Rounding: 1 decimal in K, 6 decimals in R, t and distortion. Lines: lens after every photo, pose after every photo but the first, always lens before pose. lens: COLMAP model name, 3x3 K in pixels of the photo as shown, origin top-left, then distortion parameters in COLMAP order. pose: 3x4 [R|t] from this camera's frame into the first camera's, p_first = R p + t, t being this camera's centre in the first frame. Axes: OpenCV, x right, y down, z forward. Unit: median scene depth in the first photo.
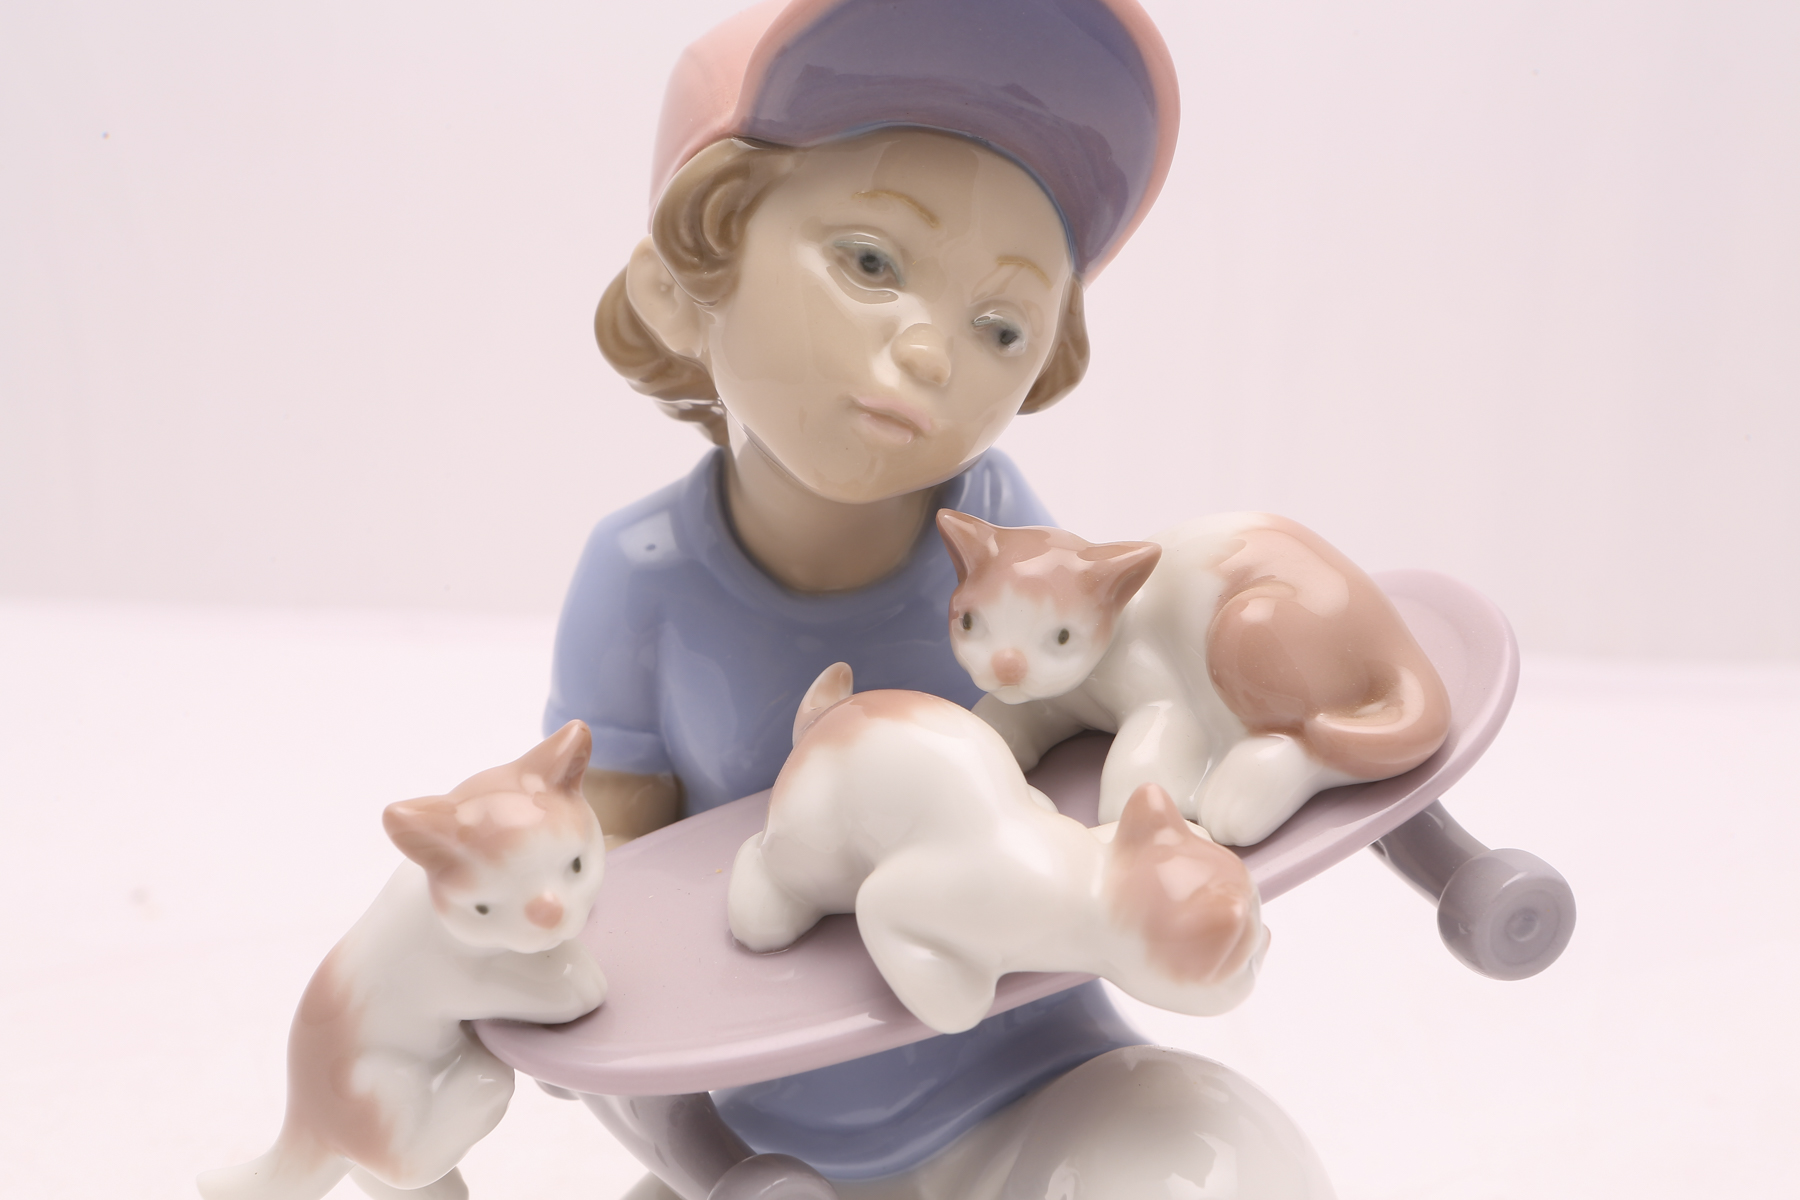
lens RADIAL K [[3677.2, 0, 900.0], [0, 3677.2, 600.0], [0, 0, 1]] dist [0.140068, 0.188651]
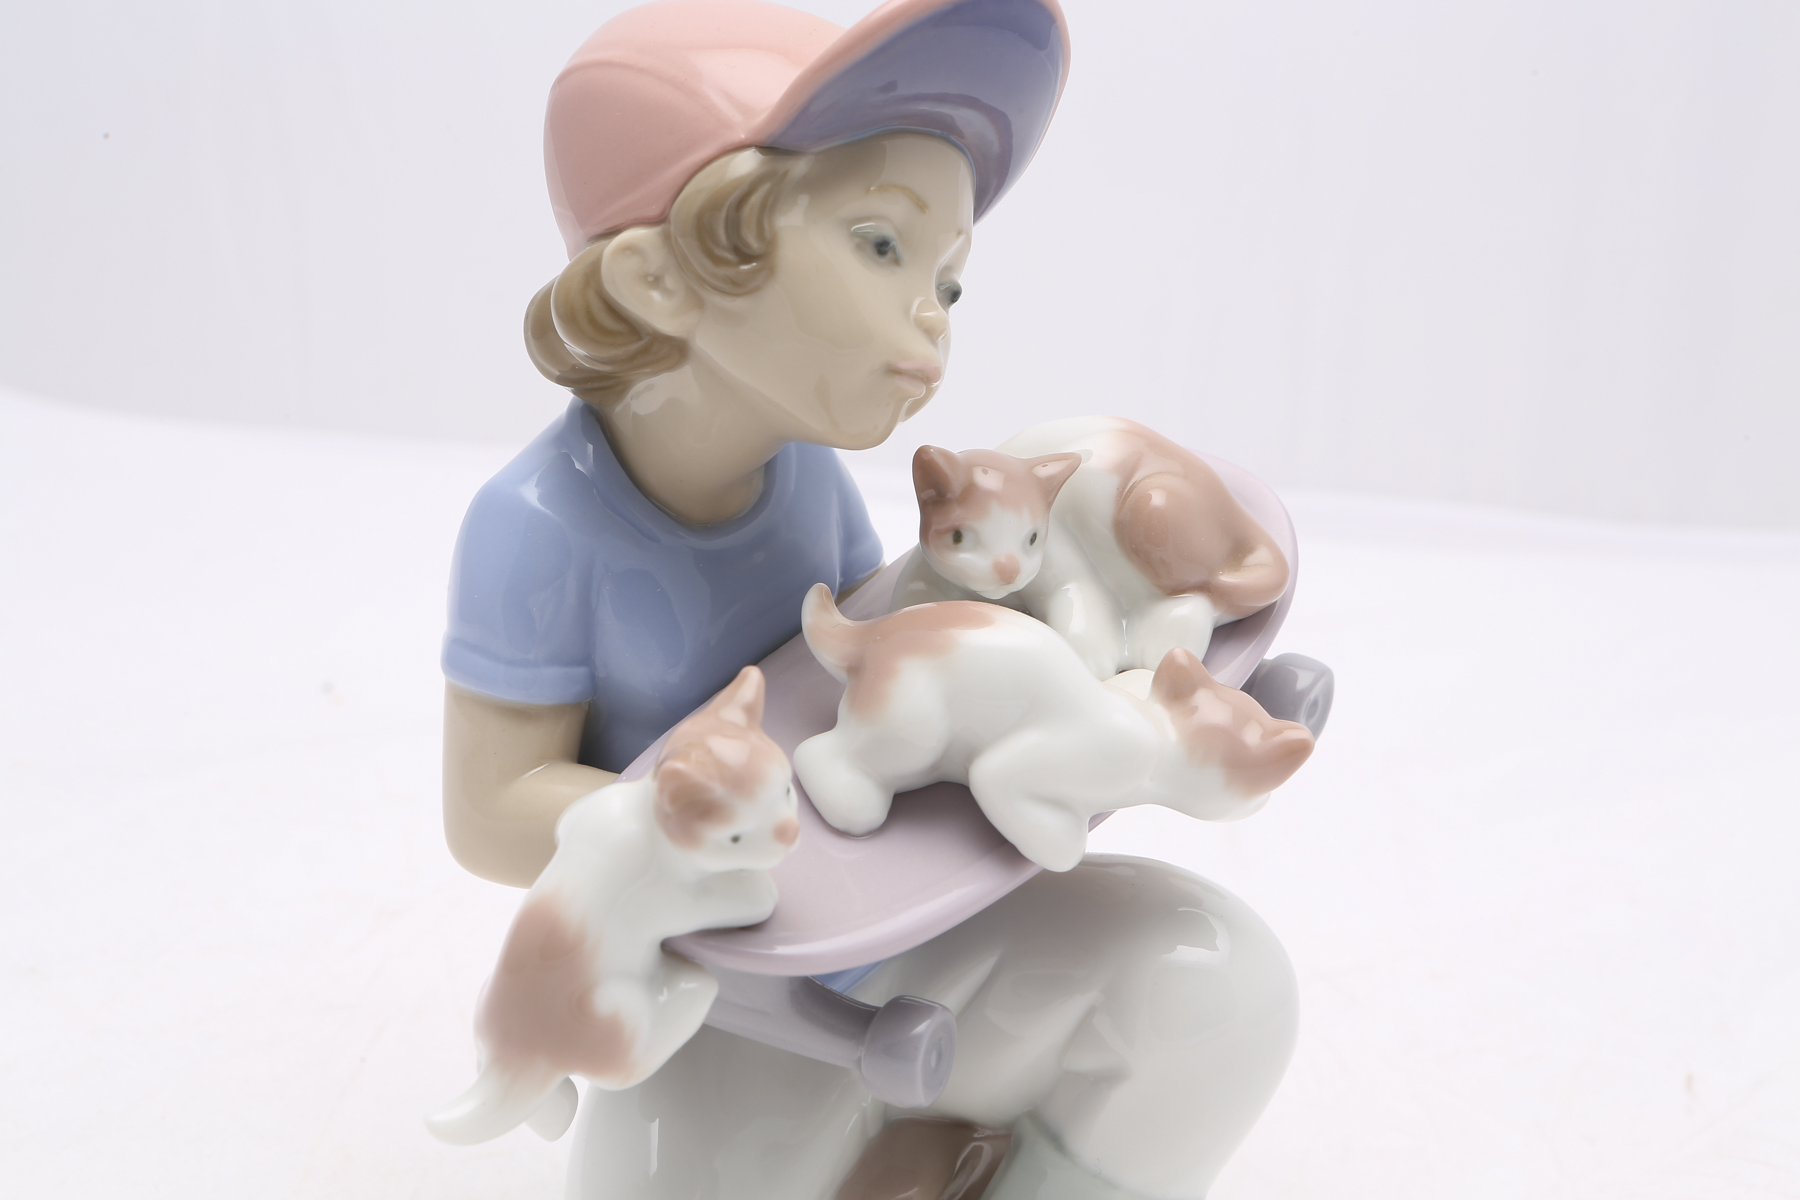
lens RADIAL K [[3720.9, 0, 900.0], [0, 3720.9, 600.0], [0, 0, 1]] dist [0.150223, -0.295276]
pose [[0.826238, -0.139977, 0.545653, -0.682835], [0.097172, 0.989531, 0.106705, -0.108151], [-0.554877, -0.035141, 0.831190, -0.002259]]
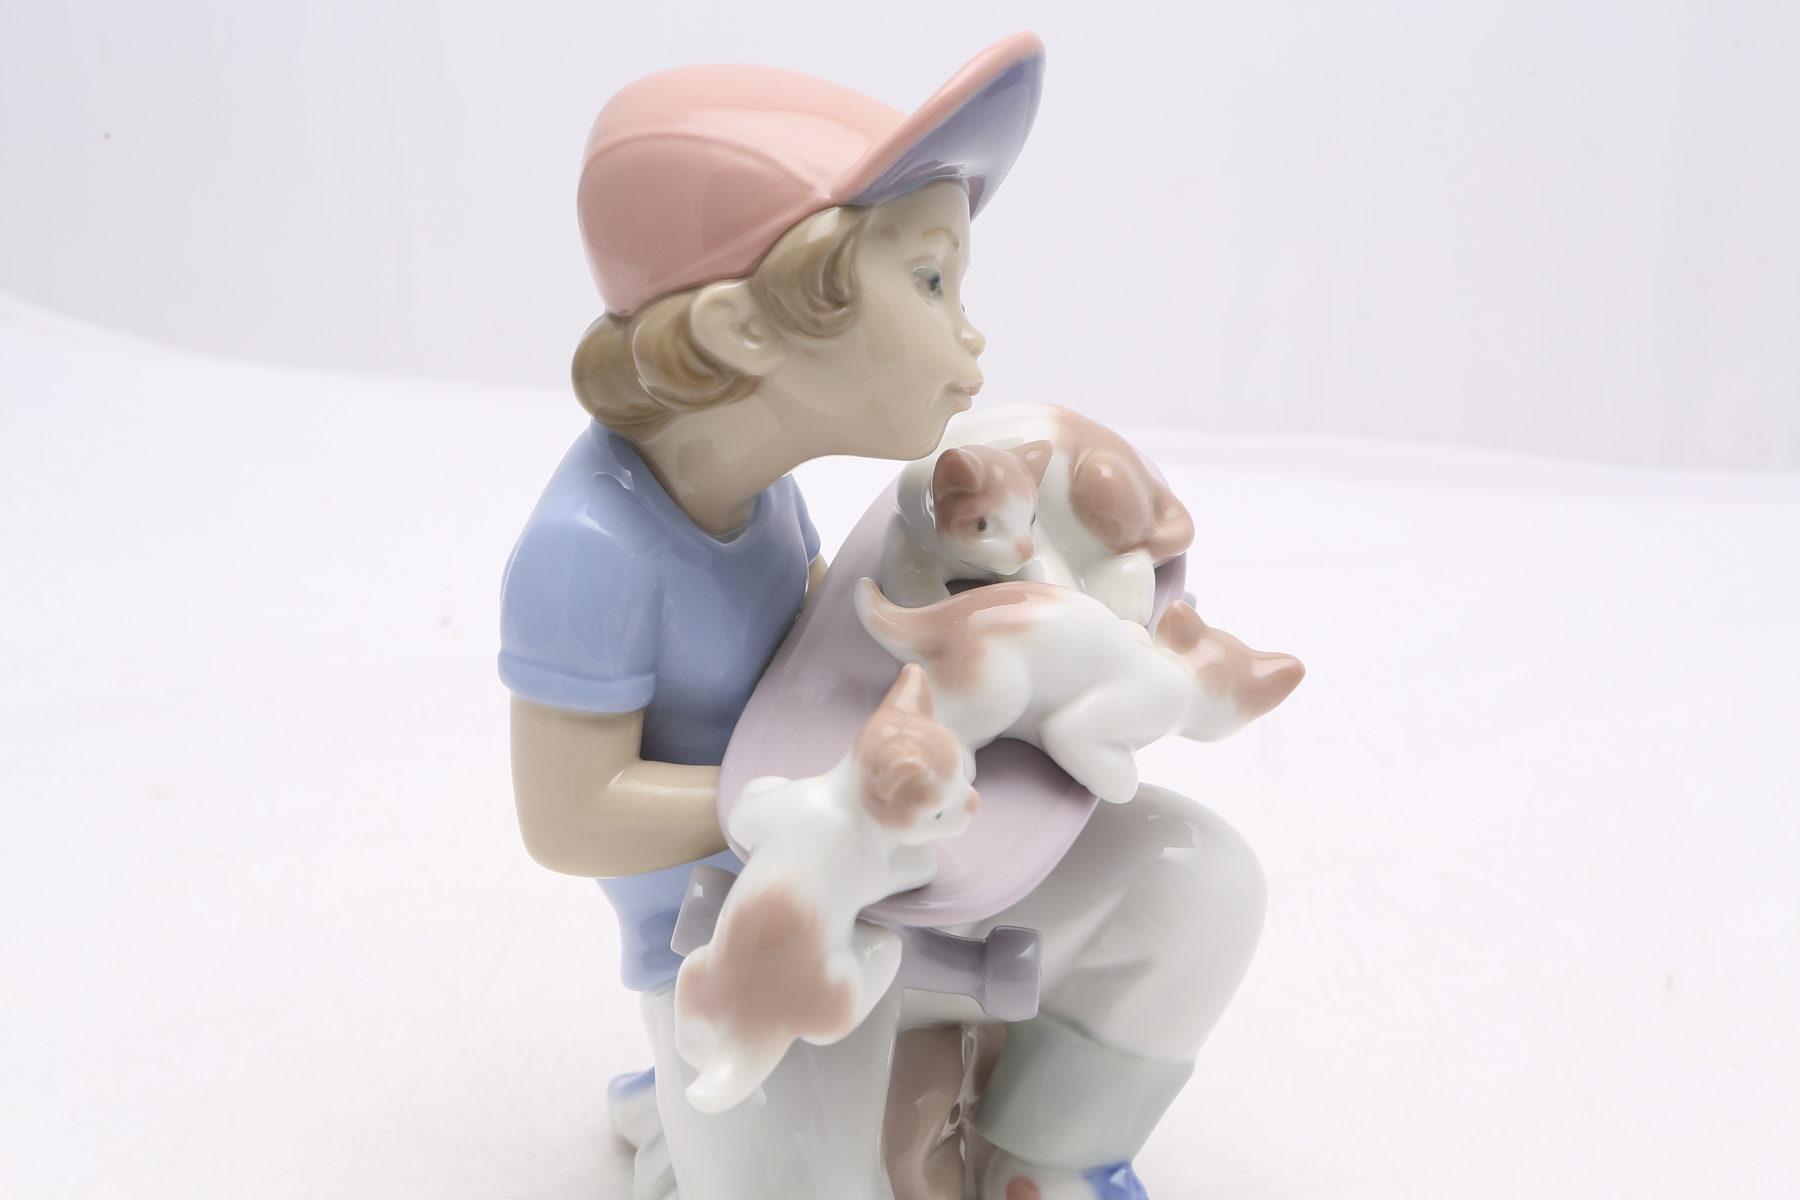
lens RADIAL K [[3677.2, 0, 900.0], [0, 3677.2, 600.0], [0, 0, 1]] dist [0.140068, 0.188651]
pose [[0.559044, -0.248465, 0.791034, -1.130116], [0.141179, 0.968637, 0.204475, -0.260868], [-0.817030, -0.002634, 0.576589, 0.234283]]
